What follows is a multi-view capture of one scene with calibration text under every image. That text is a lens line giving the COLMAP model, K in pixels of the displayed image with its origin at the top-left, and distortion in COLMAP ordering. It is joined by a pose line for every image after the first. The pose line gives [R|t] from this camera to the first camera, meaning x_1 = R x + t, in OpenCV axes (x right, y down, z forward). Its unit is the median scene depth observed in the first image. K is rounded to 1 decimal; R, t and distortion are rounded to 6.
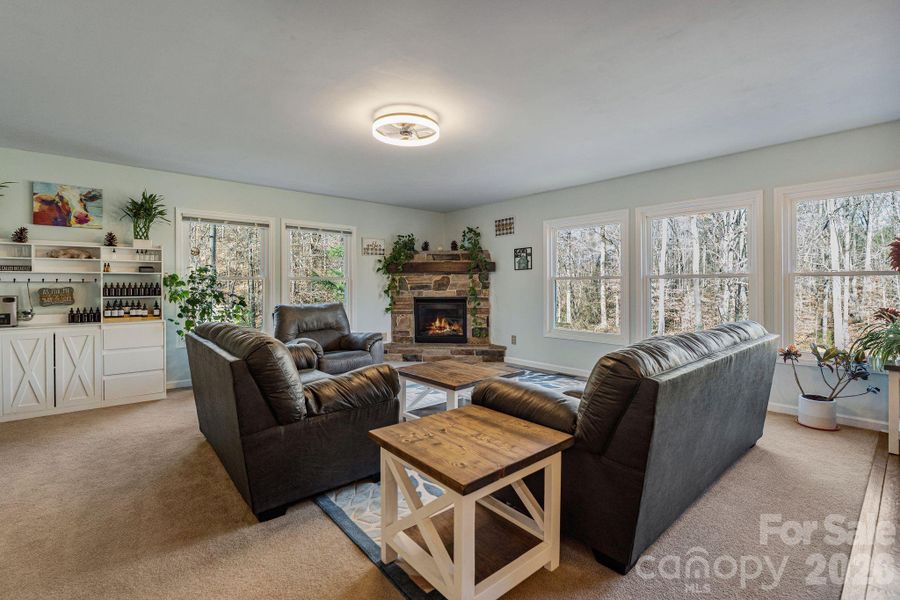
lens RADIAL K [[409.6, 0, 453.8], [0, 409.6, 284.0], [0, 0, 1]] dist [-0.007535, -0.000152]
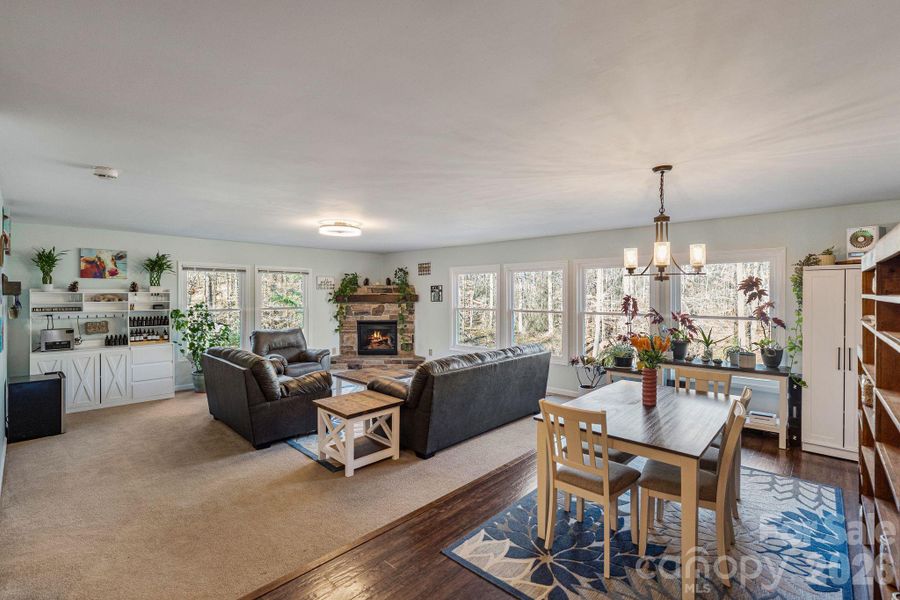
lens RADIAL K [[389.2, 0, 447.3], [0, 389.2, 295.1], [0, 0, 1]] dist [-0.004555, -0.000170]
pose [[0.995855, 0.002716, 0.090912, 0.139327], [-0.002659, 0.999996, -0.000744, -0.089285], [-0.090913, 0.000500, 0.995859, -0.495577]]
